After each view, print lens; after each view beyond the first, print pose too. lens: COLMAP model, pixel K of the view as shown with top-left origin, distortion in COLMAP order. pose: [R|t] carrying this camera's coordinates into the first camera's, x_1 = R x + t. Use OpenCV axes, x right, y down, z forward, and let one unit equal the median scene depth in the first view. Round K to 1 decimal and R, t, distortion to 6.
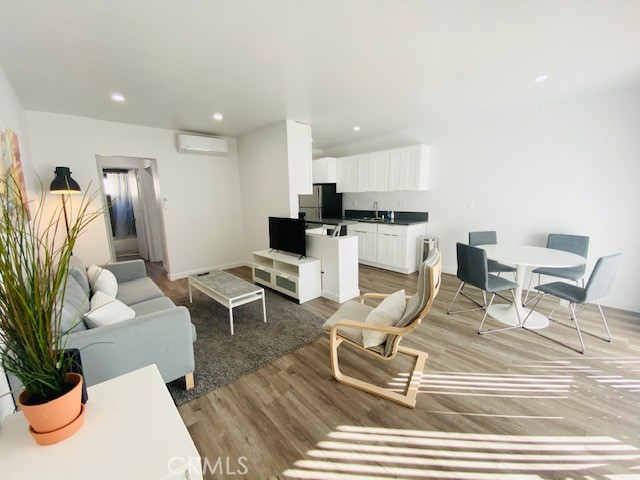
lens RADIAL K [[257.5, 0, 320.0], [0, 257.5, 240.0], [0, 0, 1]] dist [0.027900, -0.025824]
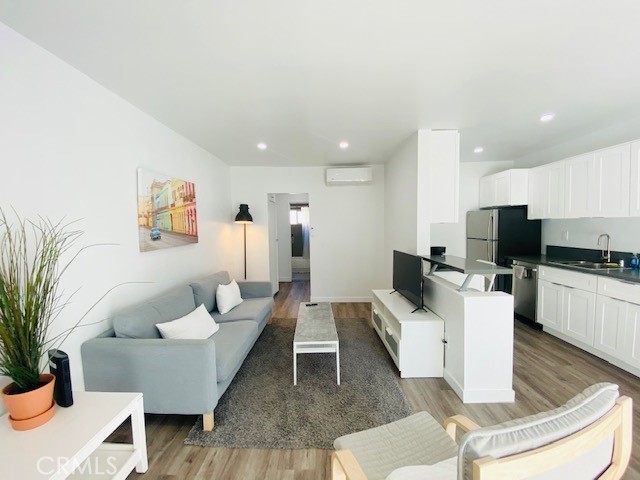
lens RADIAL K [[257.5, 0, 320.0], [0, 257.5, 240.0], [0, 0, 1]] dist [0.027900, -0.025824]
pose [[0.729608, 0.041906, -0.682580, 0.186037], [-0.110407, 0.992245, -0.057096, -0.048041], [0.674894, 0.117019, 0.728577, 0.229002]]
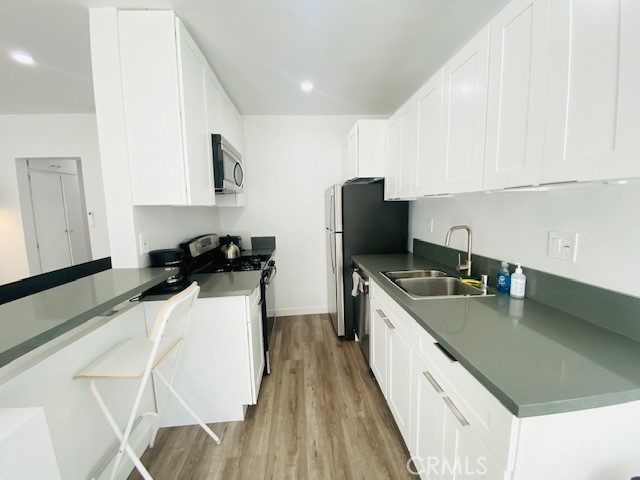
lens RADIAL K [[257.5, 0, 320.0], [0, 257.5, 240.0], [0, 0, 1]] dist [0.027900, -0.025824]
pose [[0.796721, 0.073667, -0.599840, 0.344348], [-0.096073, 0.995360, -0.005365, -0.146609], [0.596662, 0.061903, 0.800102, 0.839489]]
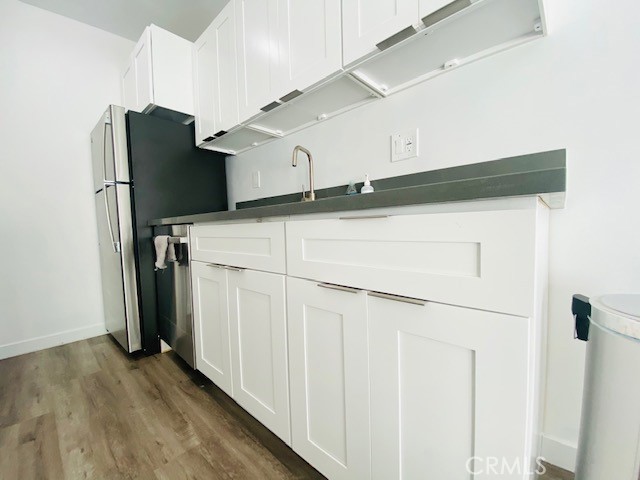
lens RADIAL K [[259.8, 0, 320.0], [0, 259.8, 240.0], [0, 0, 1]] dist [-0.000103, -0.012269]
pose [[0.994896, -0.011128, 0.100294, 0.263208], [0.023552, 0.992057, -0.123561, -0.030994], [-0.098122, 0.125293, 0.987256, 0.957962]]
